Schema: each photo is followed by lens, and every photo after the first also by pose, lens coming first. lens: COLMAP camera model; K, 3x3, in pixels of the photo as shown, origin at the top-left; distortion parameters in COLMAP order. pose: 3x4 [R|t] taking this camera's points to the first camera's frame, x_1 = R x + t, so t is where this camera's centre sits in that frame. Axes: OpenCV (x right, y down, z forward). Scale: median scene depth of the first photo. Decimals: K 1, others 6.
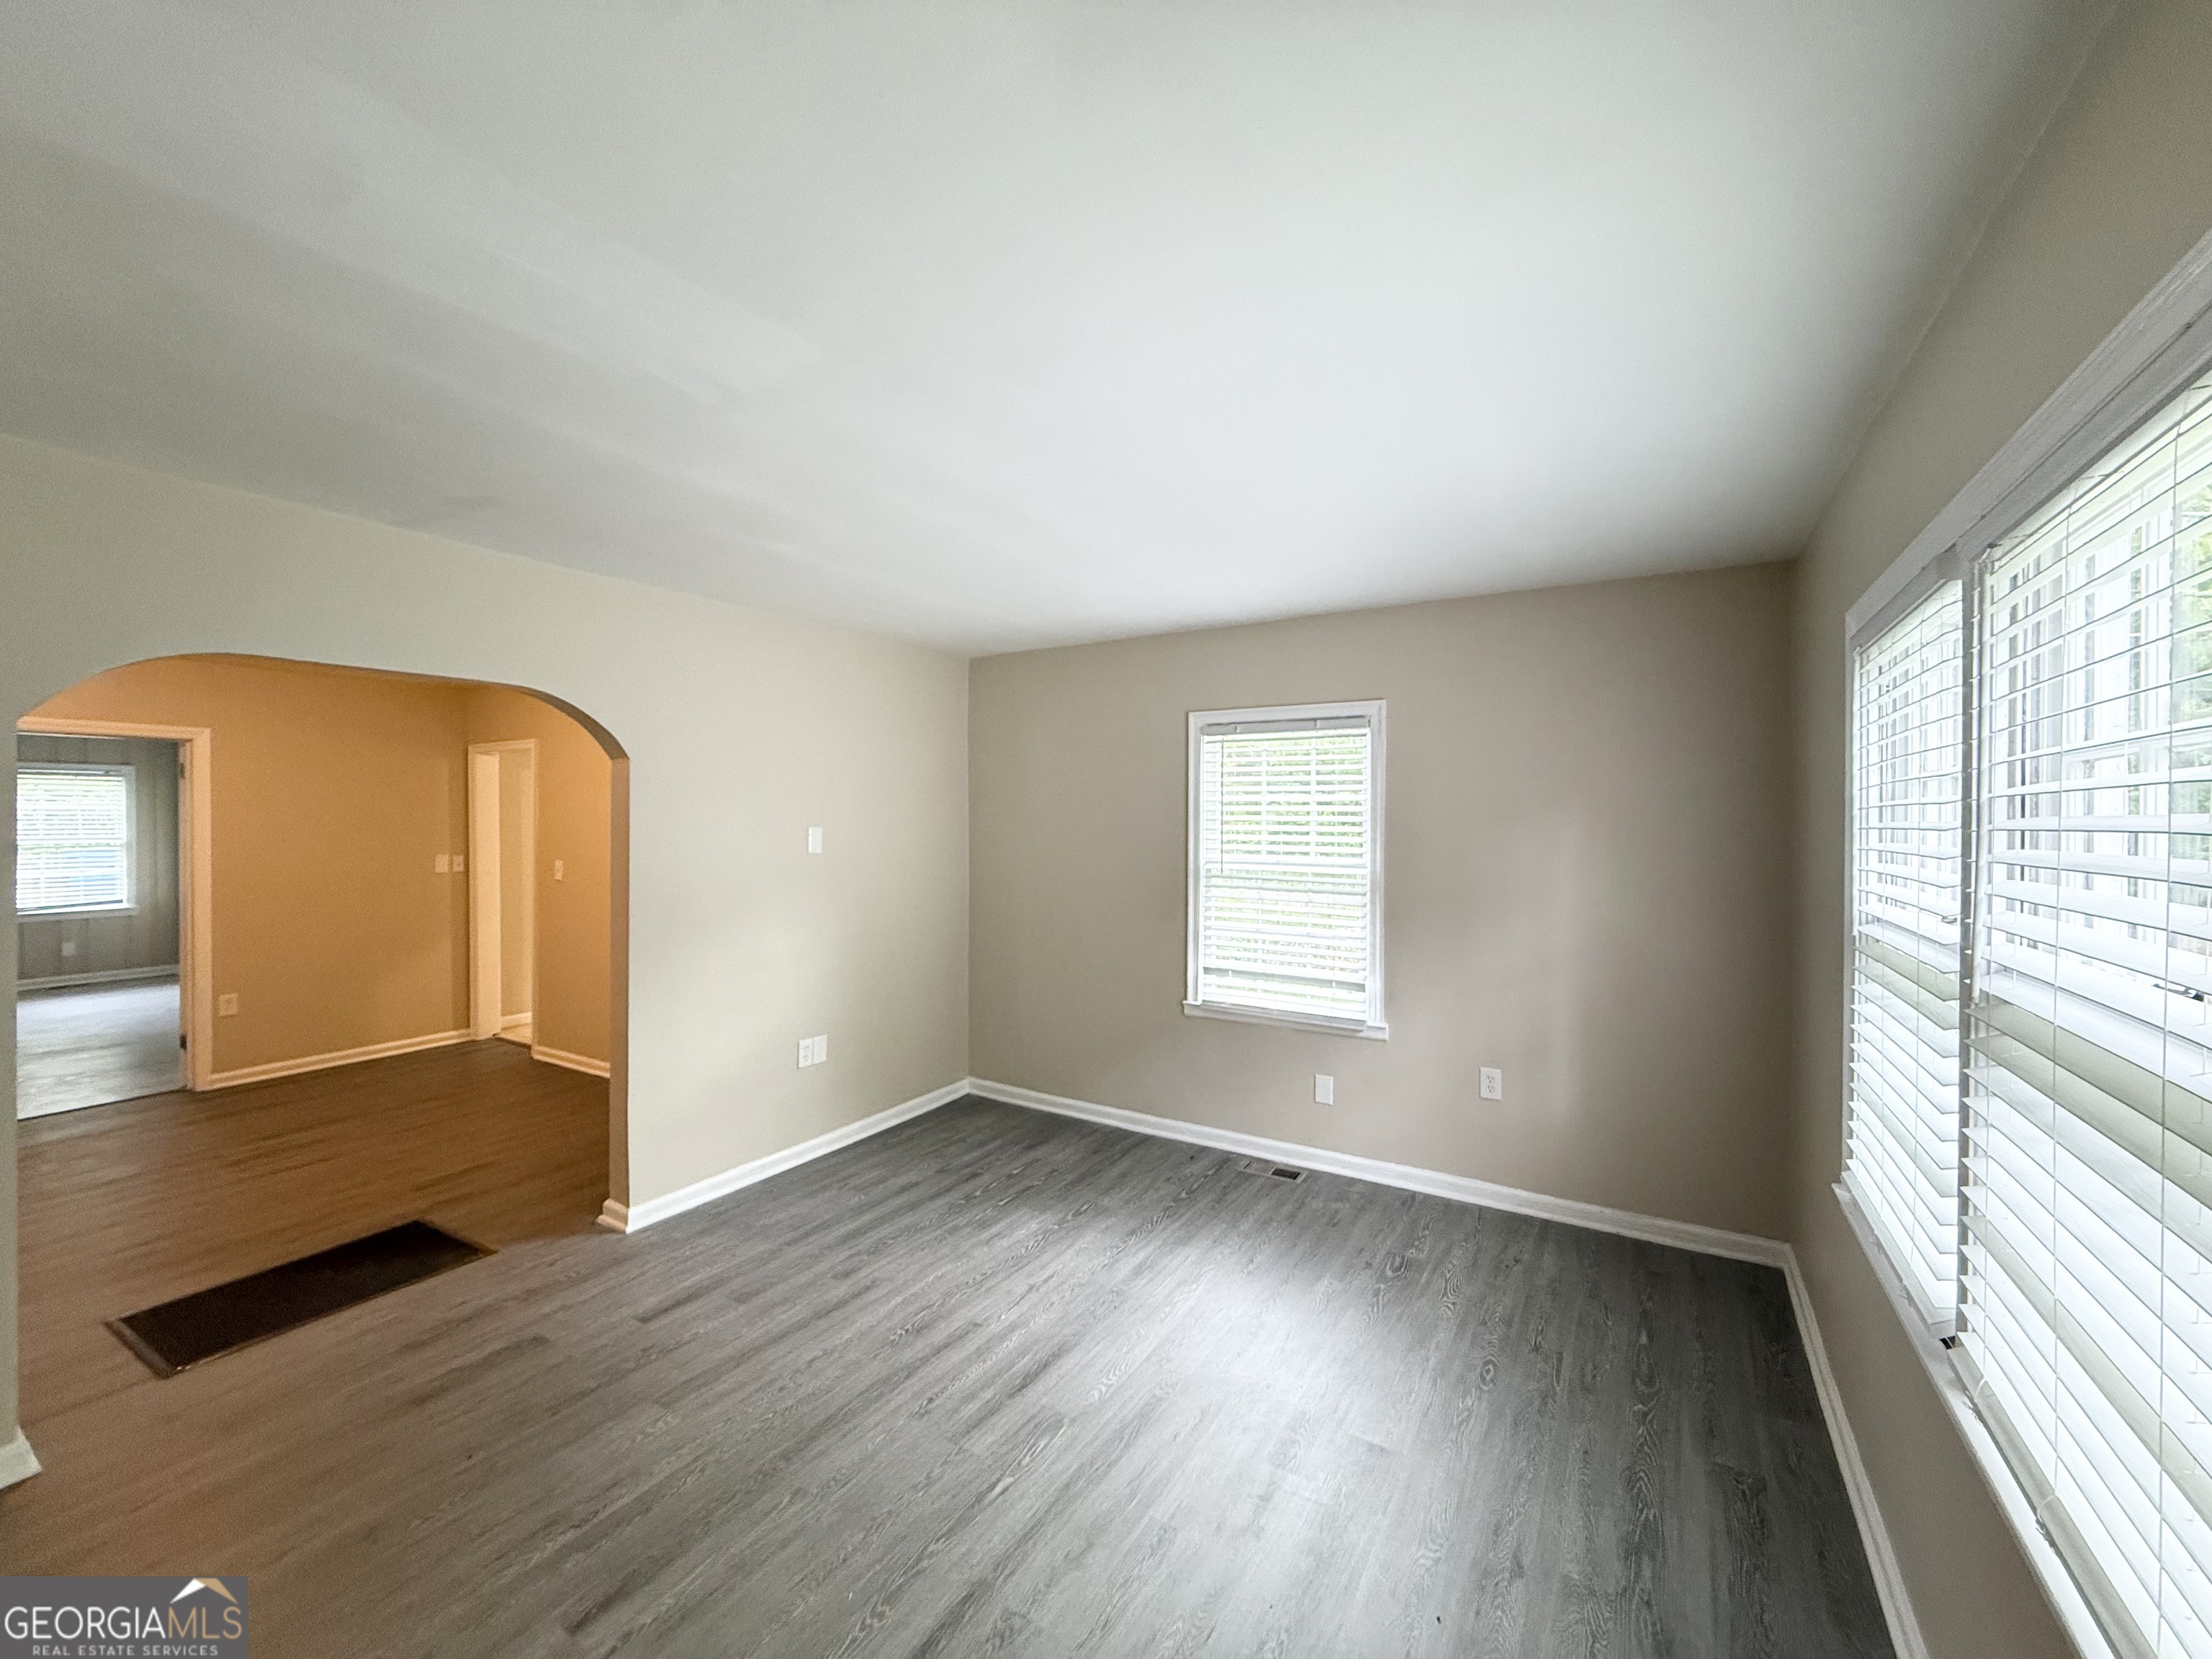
lens RADIAL K [[877.3, 0, 1106.0], [0, 877.3, 829.5], [0, 0, 1]] dist [-0.001935, -0.000094]
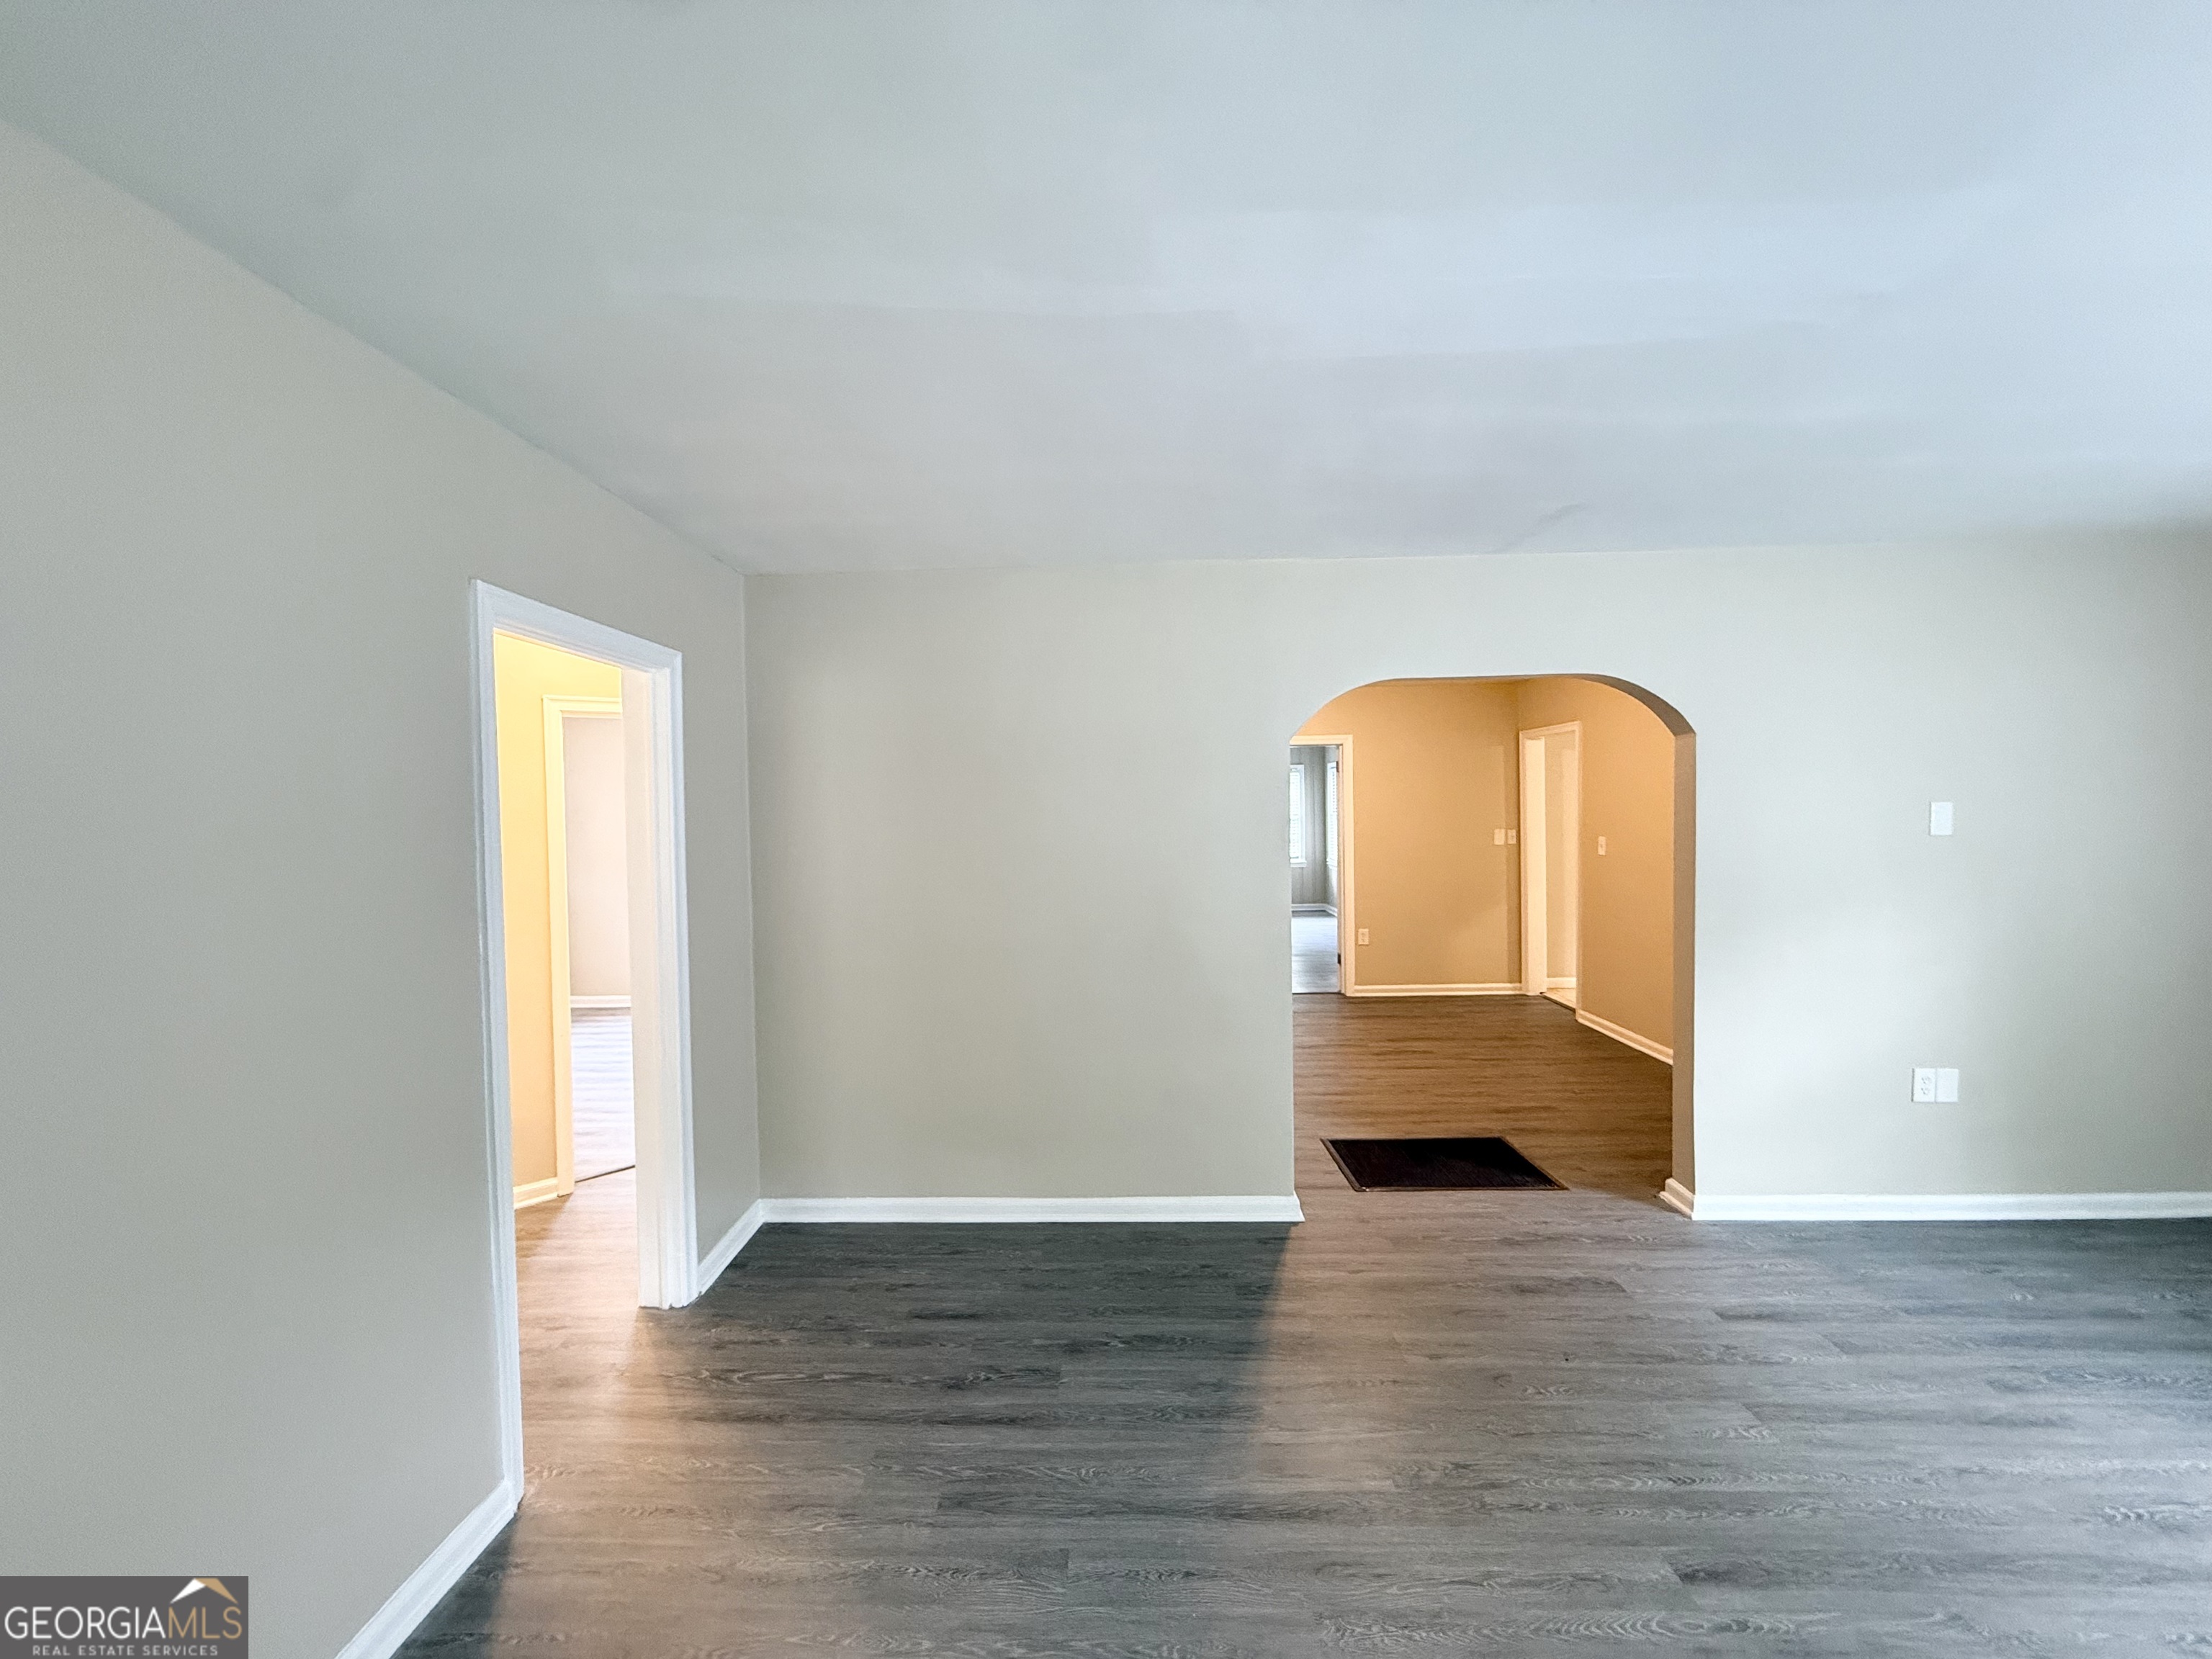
lens RADIAL K [[880.1, 0, 1100.1], [0, 880.1, 825.0], [0, 0, 1]] dist [-0.000015, 0.000294]
pose [[0.497035, 0.010572, -0.867666, -0.029539], [0.008994, 0.999809, 0.017334, -0.002986], [0.867684, -0.016419, 0.496845, -0.059585]]
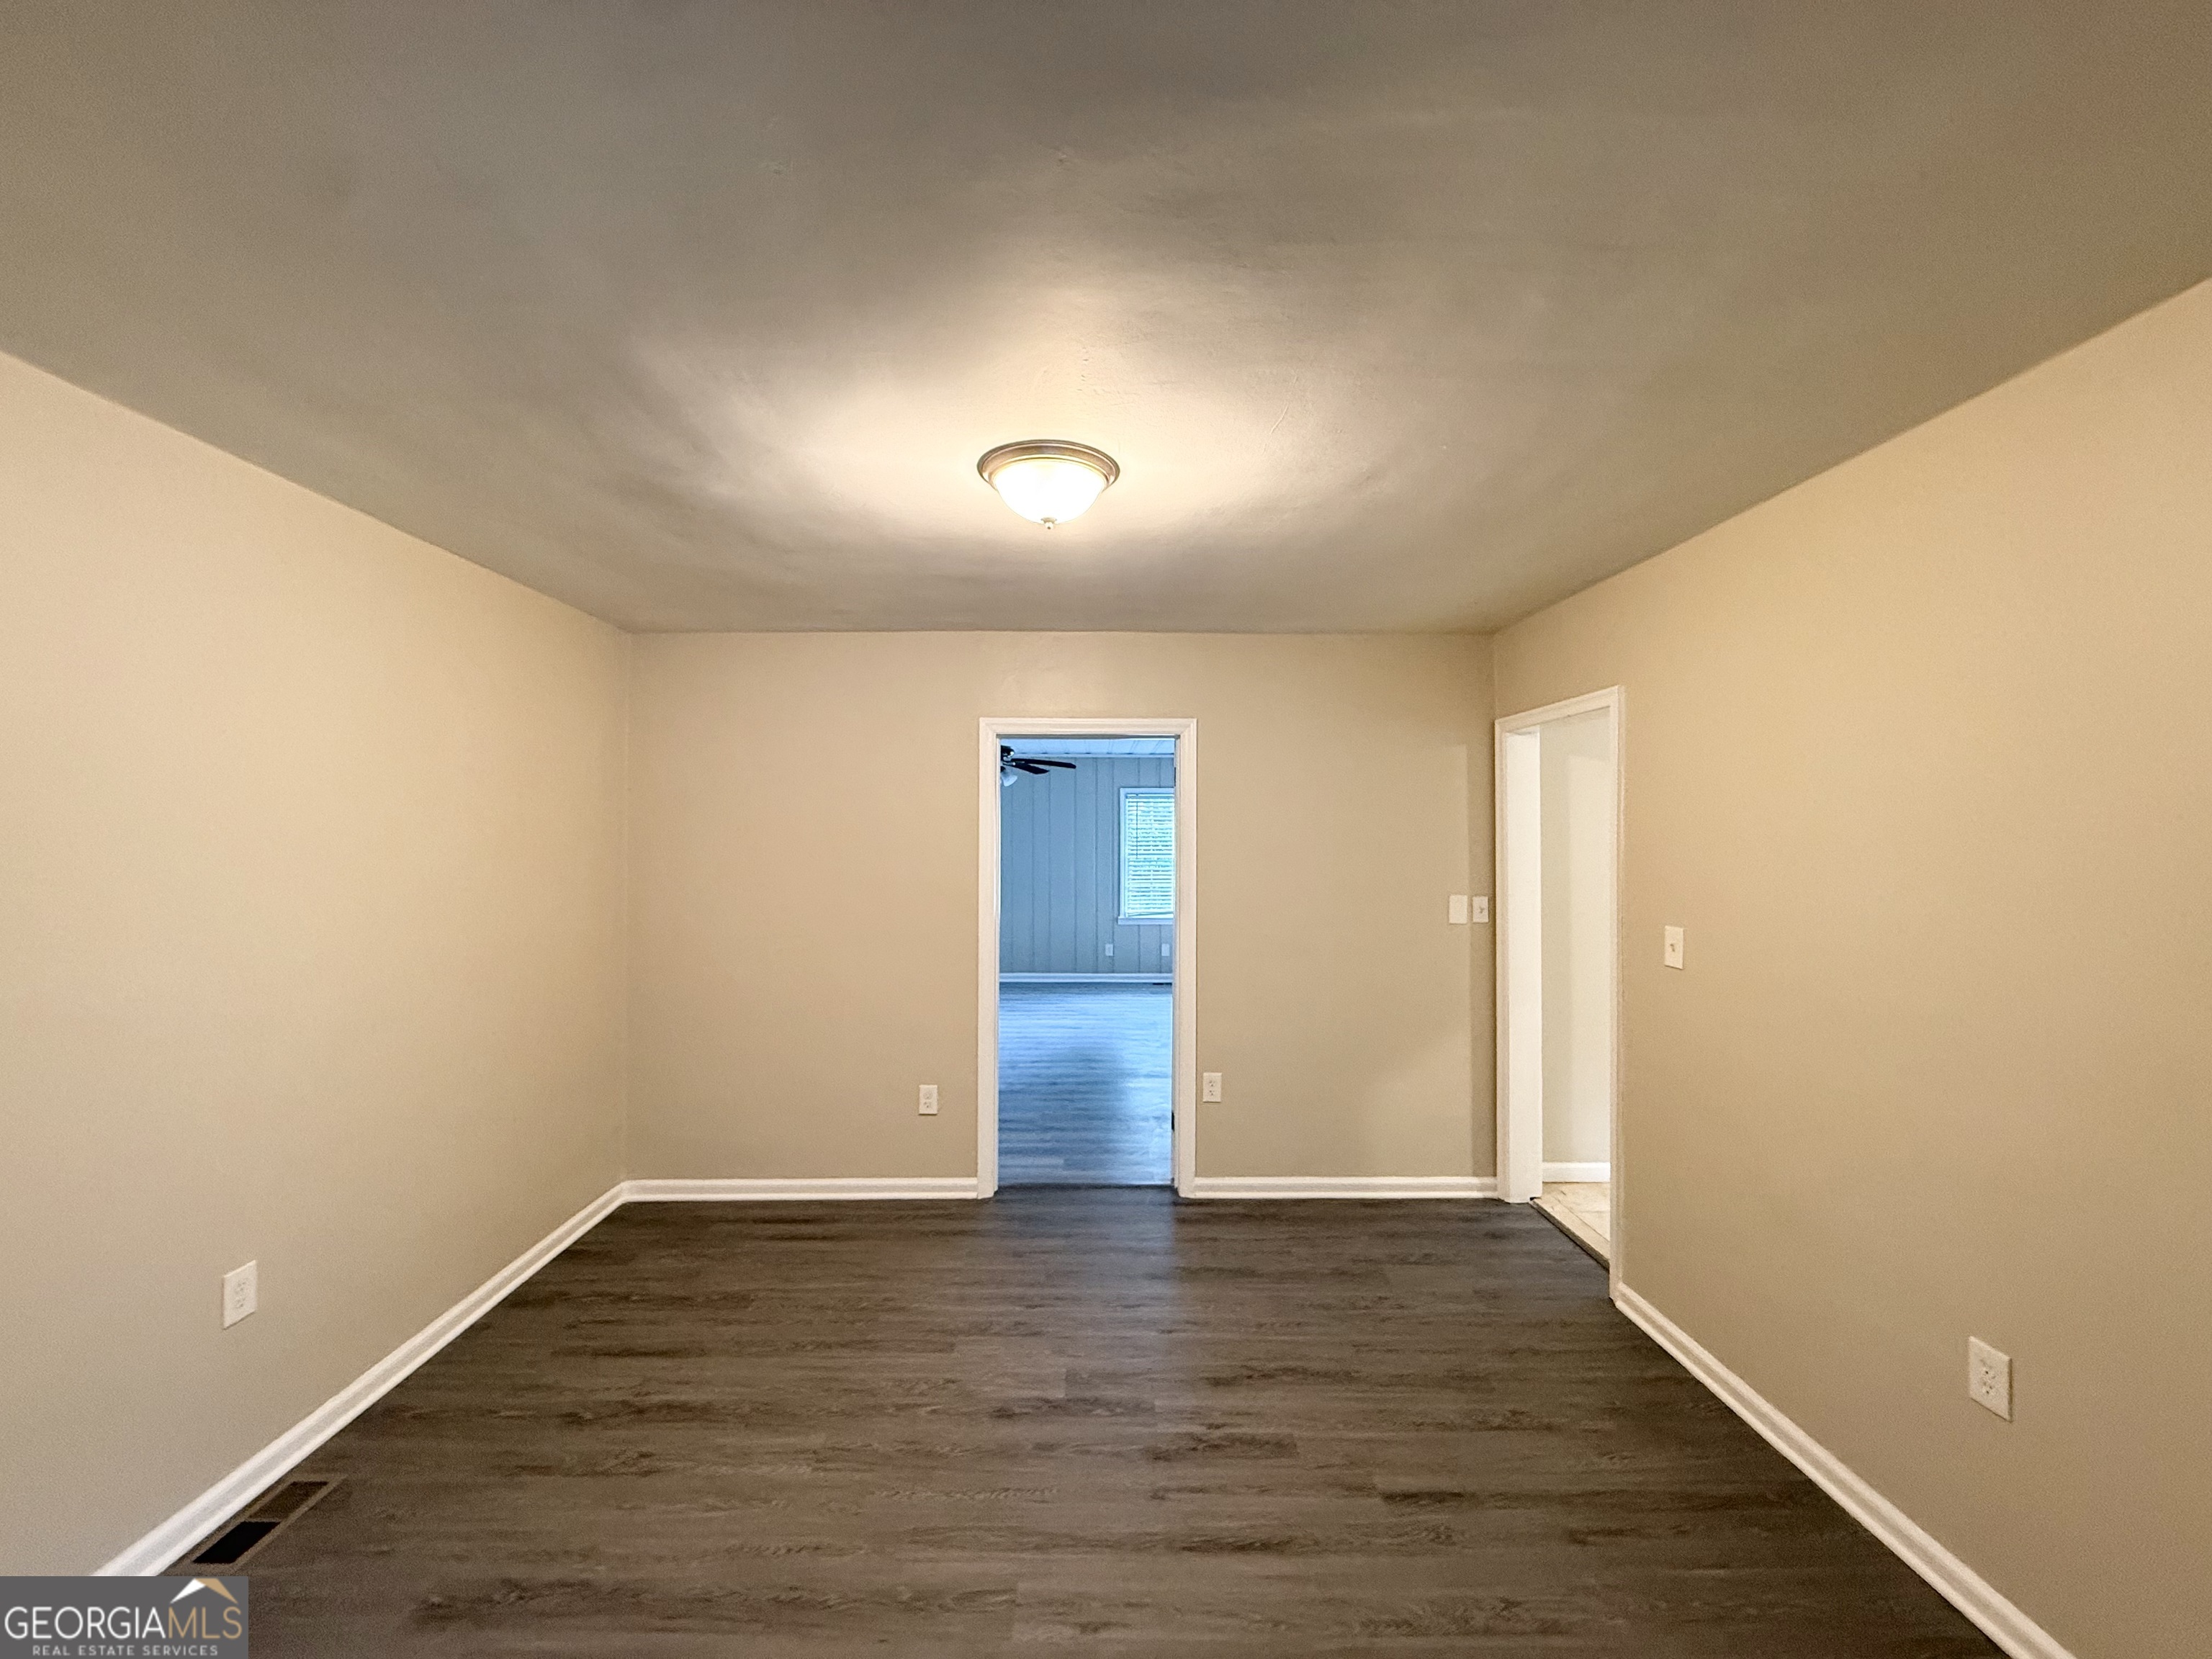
lens RADIAL K [[880.1, 0, 1100.1], [0, 880.1, 825.0], [0, 0, 1]] dist [-0.000015, 0.000294]
pose [[0.526767, -0.008126, -0.849971, -0.690284], [-0.011423, 0.999796, -0.016638, -0.016464], [0.849933, 0.018473, 0.526567, 0.867139]]
